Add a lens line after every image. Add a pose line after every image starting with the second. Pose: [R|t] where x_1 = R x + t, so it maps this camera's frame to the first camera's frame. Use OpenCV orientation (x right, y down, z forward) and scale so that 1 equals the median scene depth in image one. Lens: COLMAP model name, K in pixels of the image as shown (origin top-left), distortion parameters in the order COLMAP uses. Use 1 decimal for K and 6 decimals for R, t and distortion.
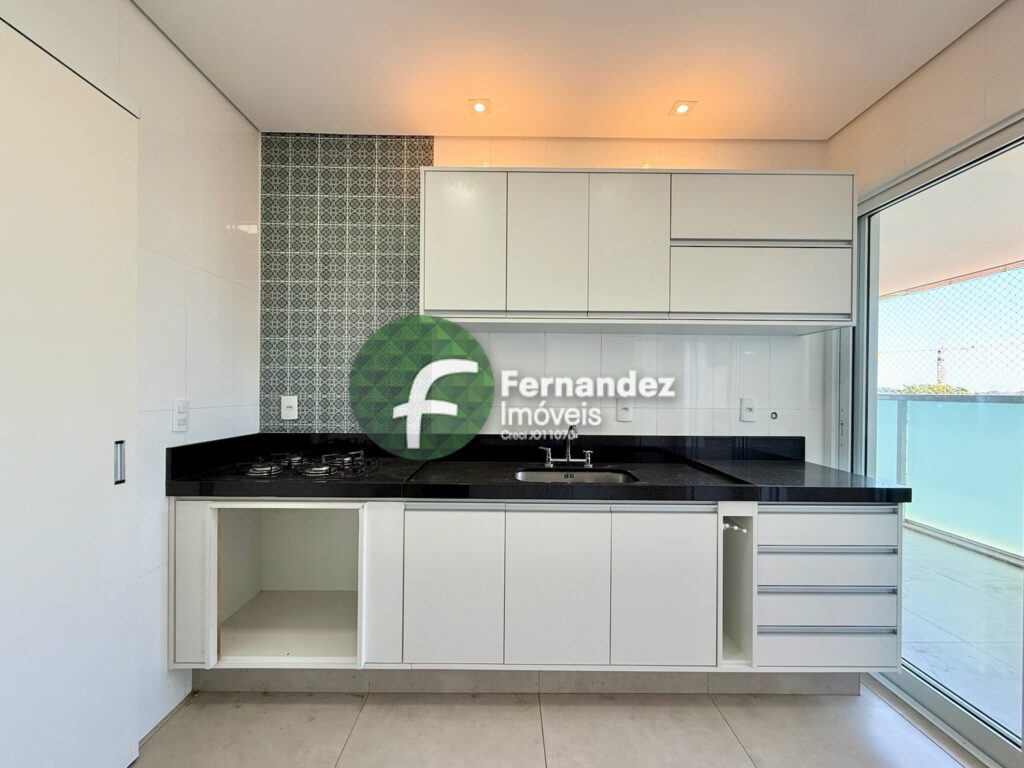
lens RADIAL K [[405.7, 0, 509.2], [0, 405.7, 383.7], [0, 0, 1]] dist [-0.000366, 0.000002]
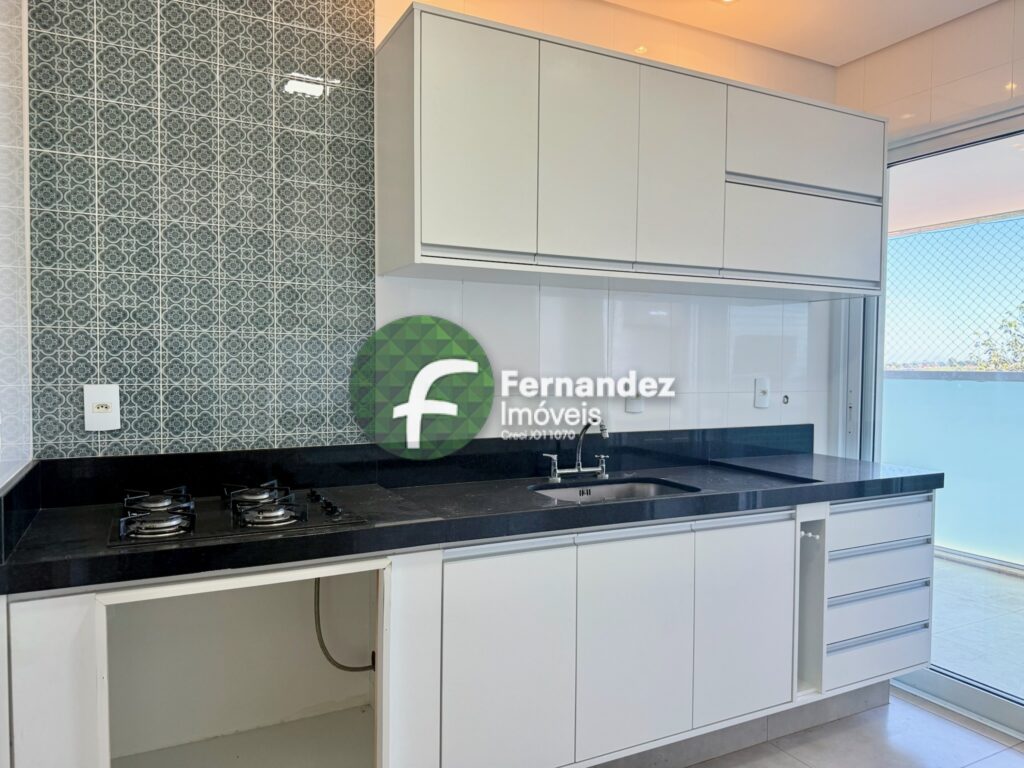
lens RADIAL K [[686.9, 0, 495.6], [0, 686.9, 377.4], [0, 0, 1]] dist [0.046255, -0.058348]
pose [[0.901015, -0.010697, 0.433655, -0.496500], [-0.005292, 0.999350, 0.035647, -0.012946], [-0.433755, -0.034413, 0.900374, 0.003375]]
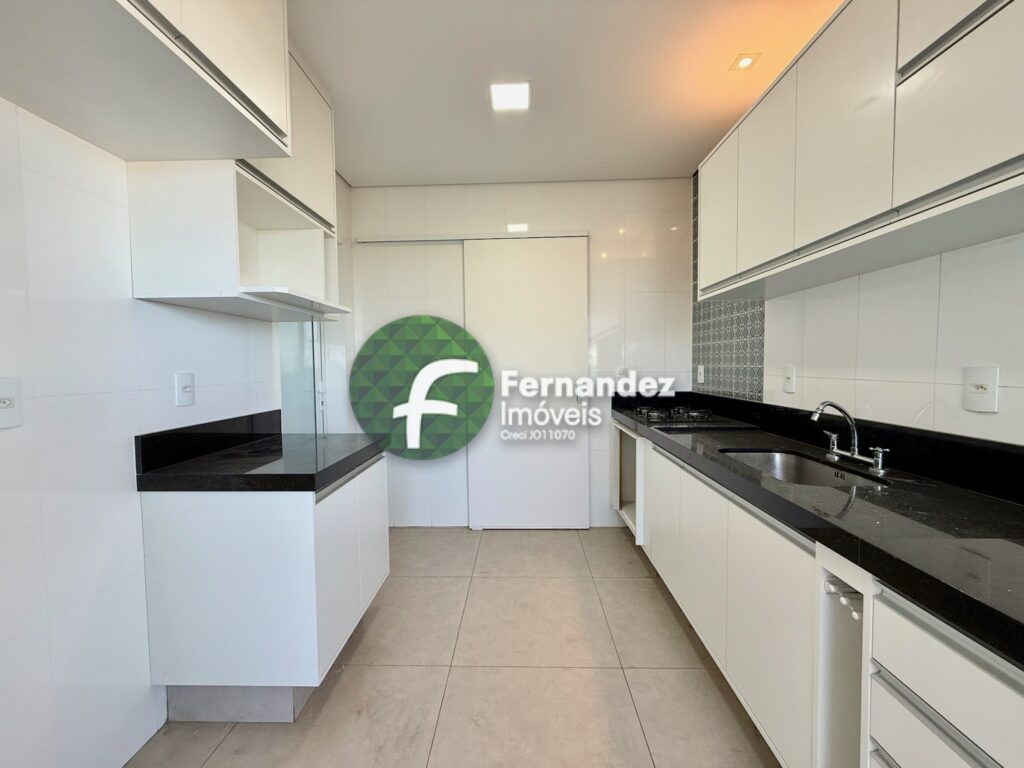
lens RADIAL K [[405.7, 0, 509.2], [0, 405.7, 383.7], [0, 0, 1]] dist [-0.000366, 0.000002]
pose [[-0.041228, 0.039519, -0.998368, 0.856649], [0.024309, 0.998961, 0.038538, 0.024700], [0.998854, -0.022680, -0.042146, 0.447621]]
